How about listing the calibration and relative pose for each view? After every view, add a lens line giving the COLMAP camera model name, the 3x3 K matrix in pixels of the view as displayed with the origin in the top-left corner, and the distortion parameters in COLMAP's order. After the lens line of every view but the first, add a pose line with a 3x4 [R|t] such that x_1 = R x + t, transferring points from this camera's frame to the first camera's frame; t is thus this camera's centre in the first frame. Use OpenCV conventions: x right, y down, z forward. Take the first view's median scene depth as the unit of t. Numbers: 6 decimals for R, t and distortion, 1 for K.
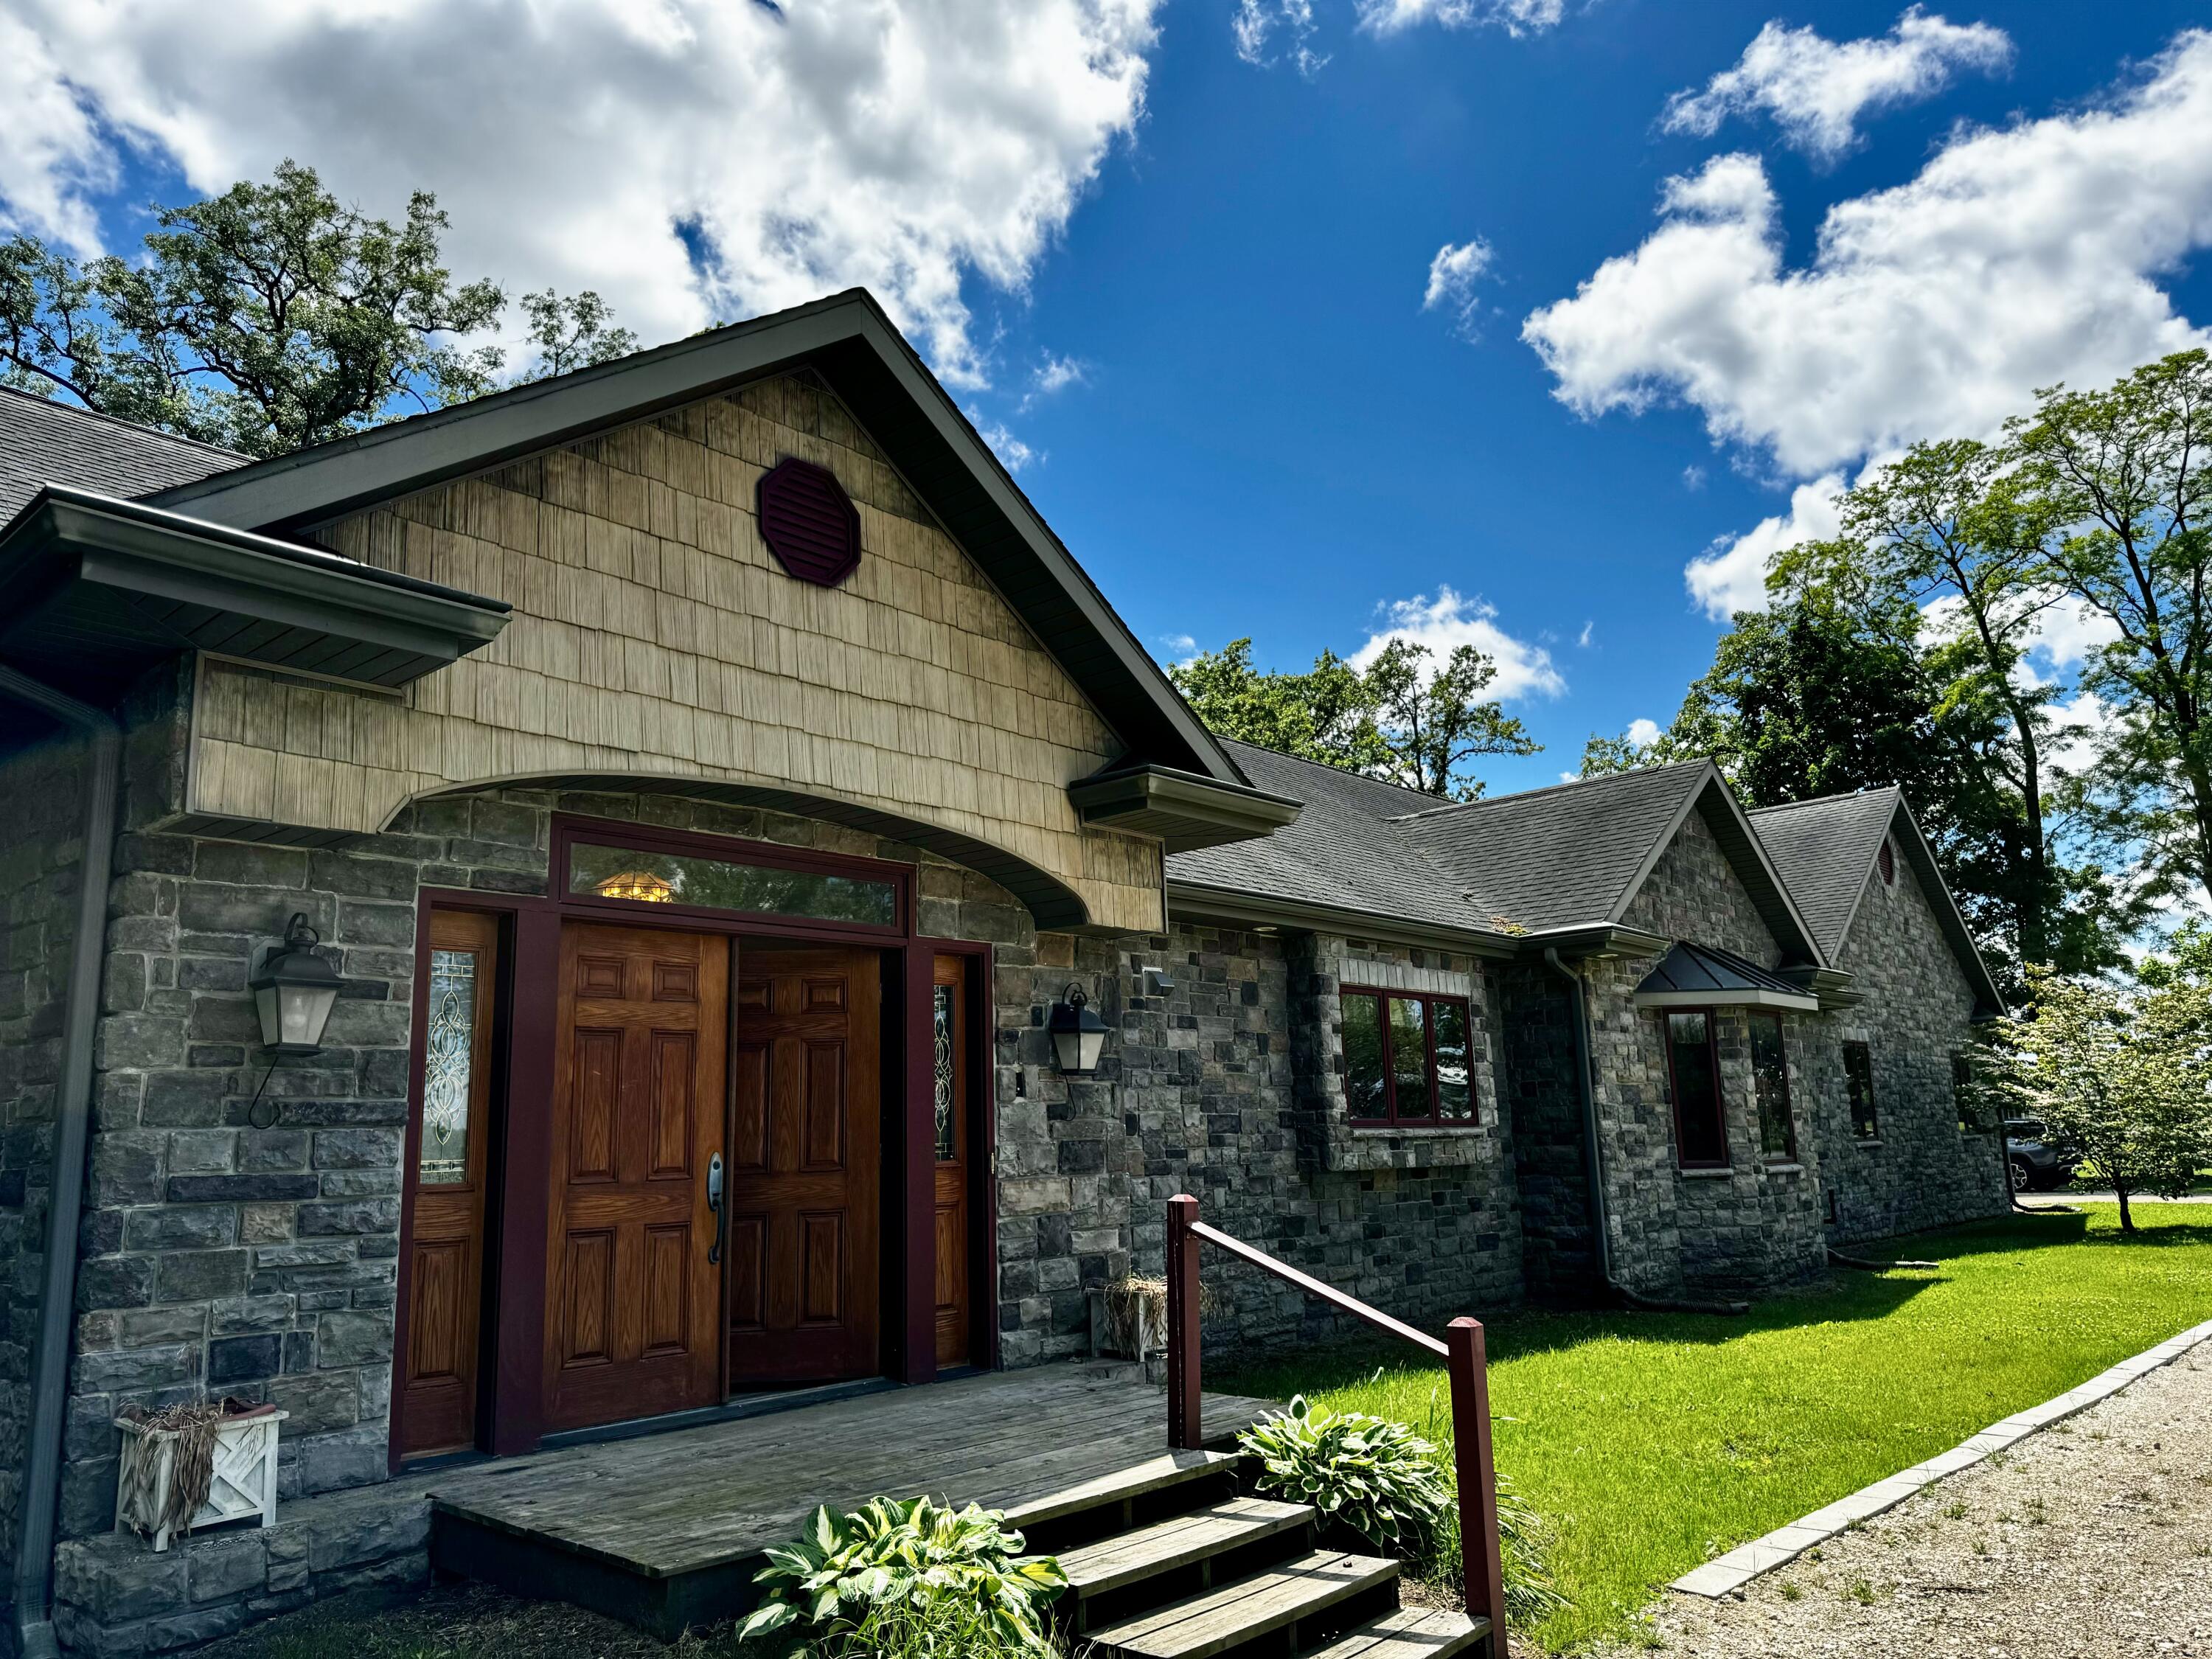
lens RADIAL K [[1567.3, 0, 1106.0], [0, 1567.3, 829.5], [0, 0, 1]] dist [0.084833, -0.100287]
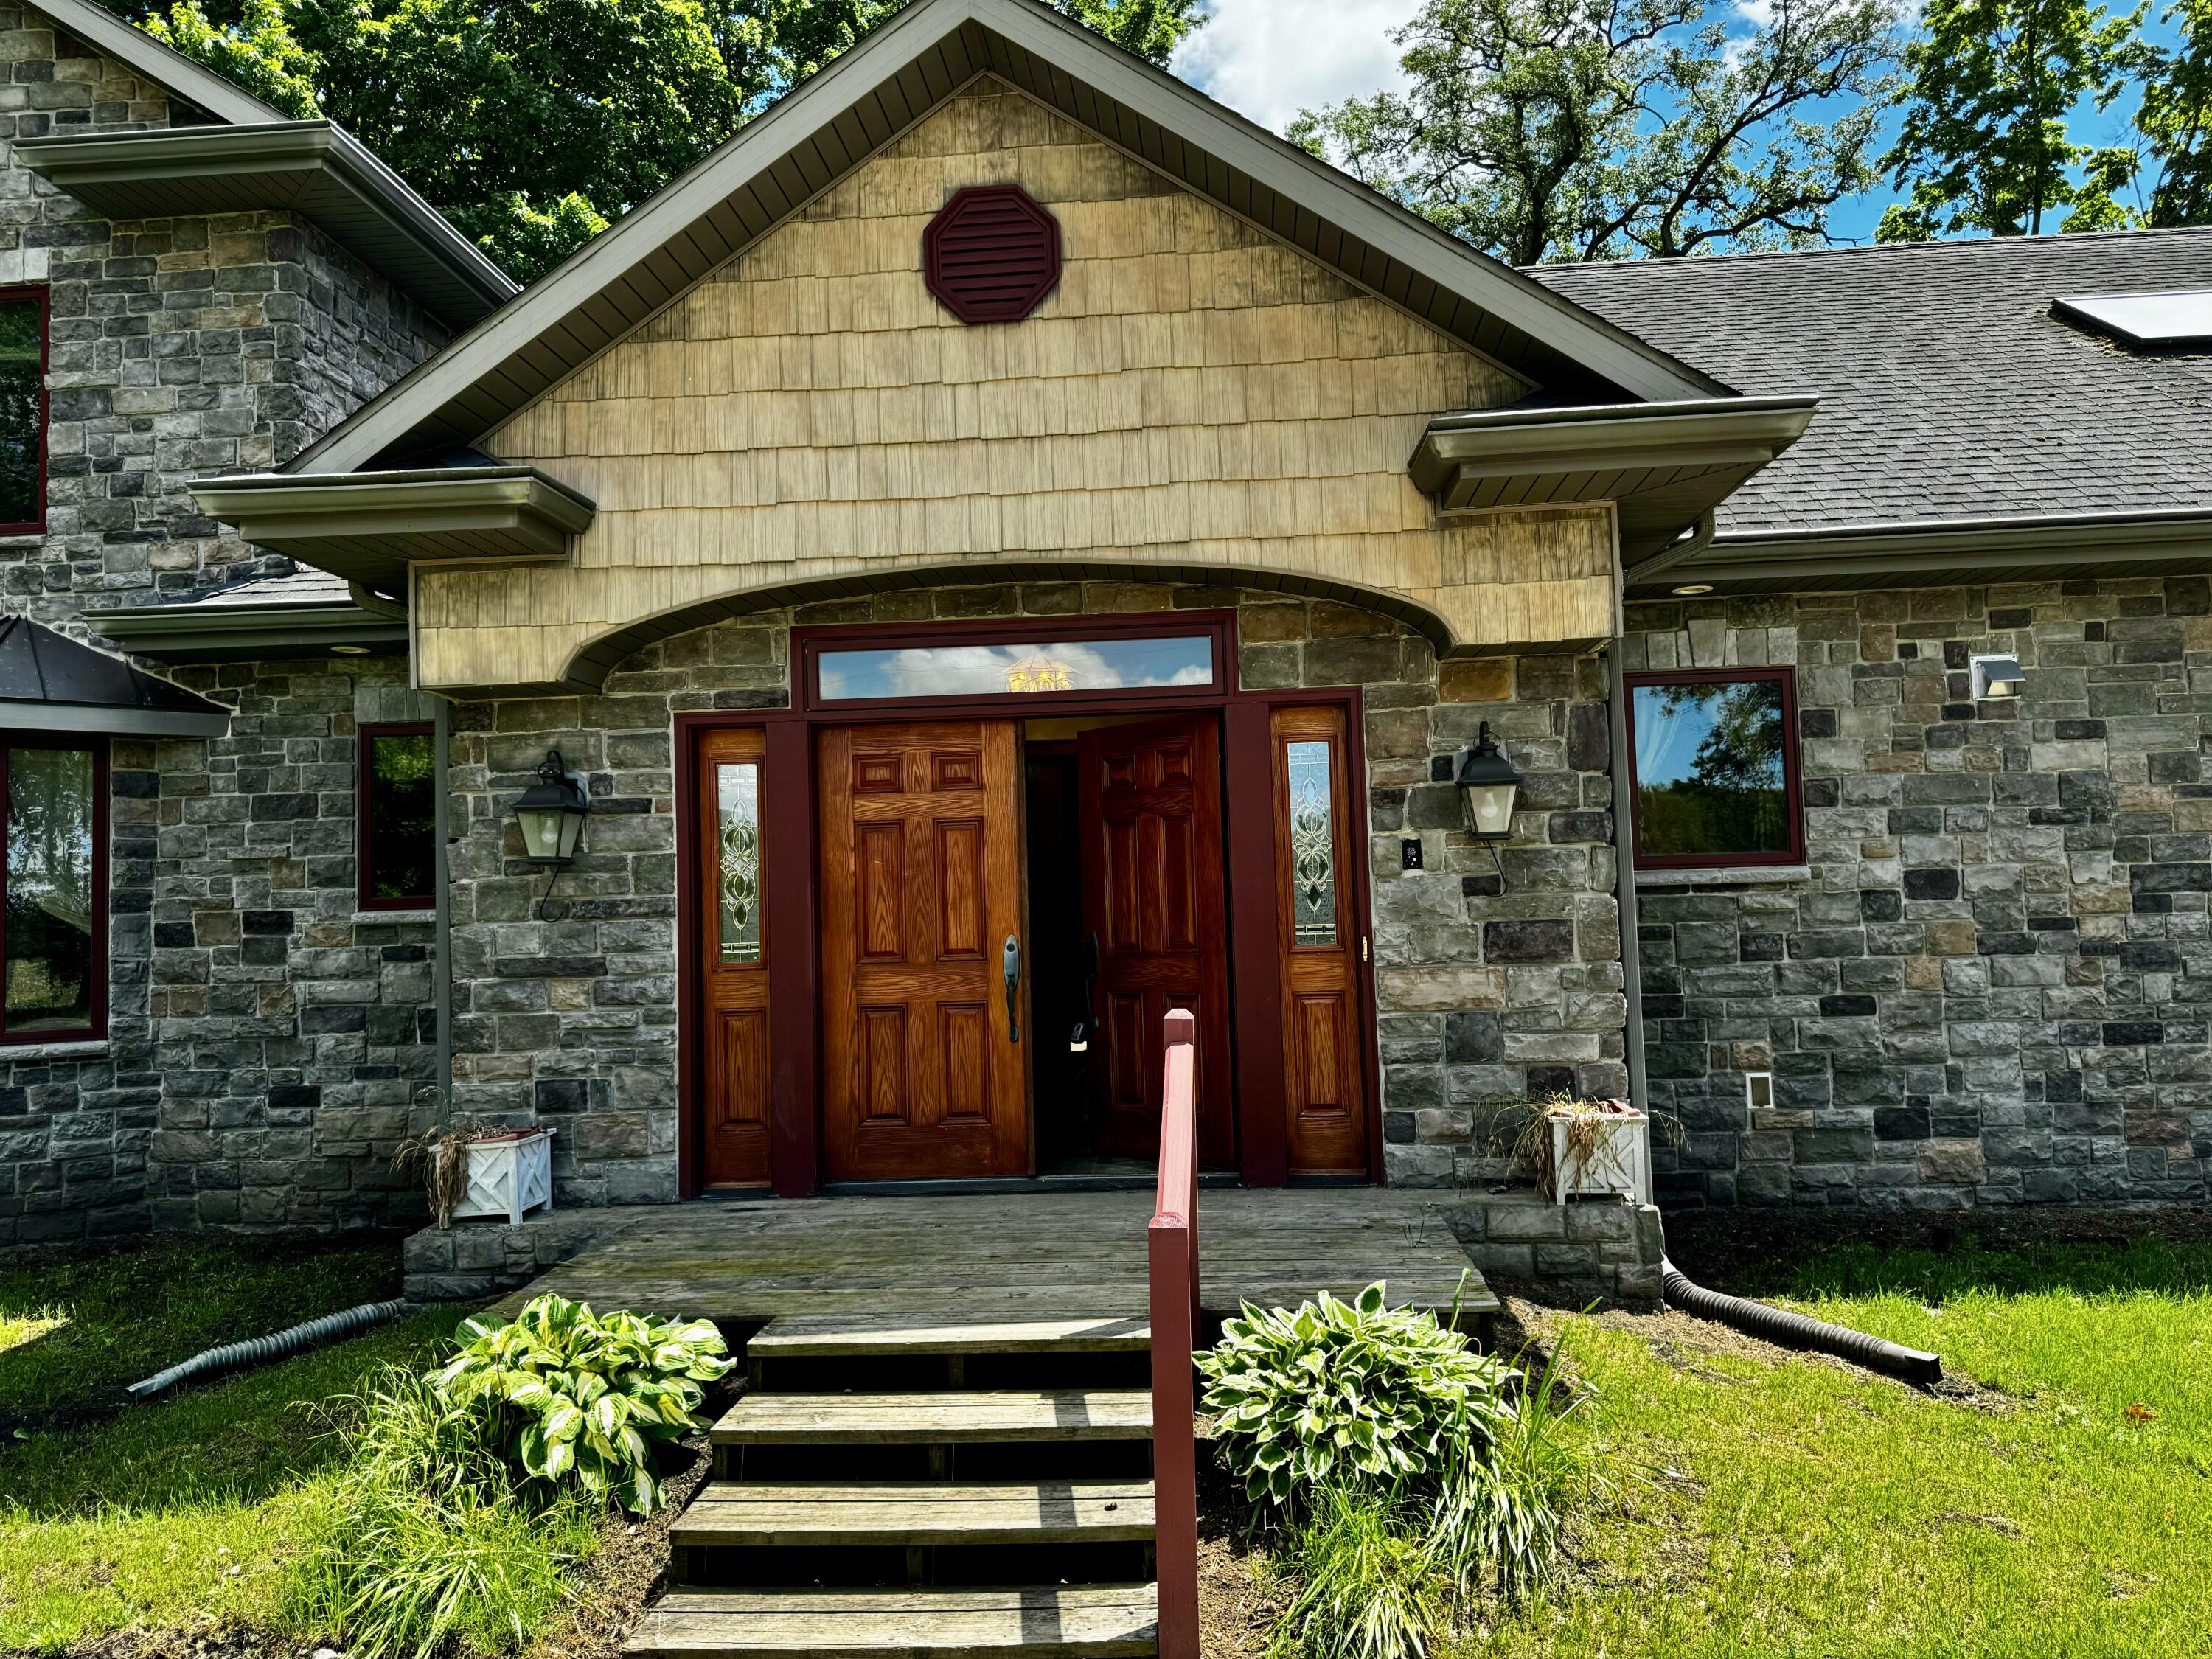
lens RADIAL K [[1567.3, 0, 1106.0], [0, 1567.3, 829.5], [0, 0, 1]] dist [0.084833, -0.100287]
pose [[0.609351, -0.034571, -0.792147, 0.596545], [0.169314, 0.981679, 0.087400, 0.063919], [0.774613, -0.187379, 0.604040, 0.476502]]
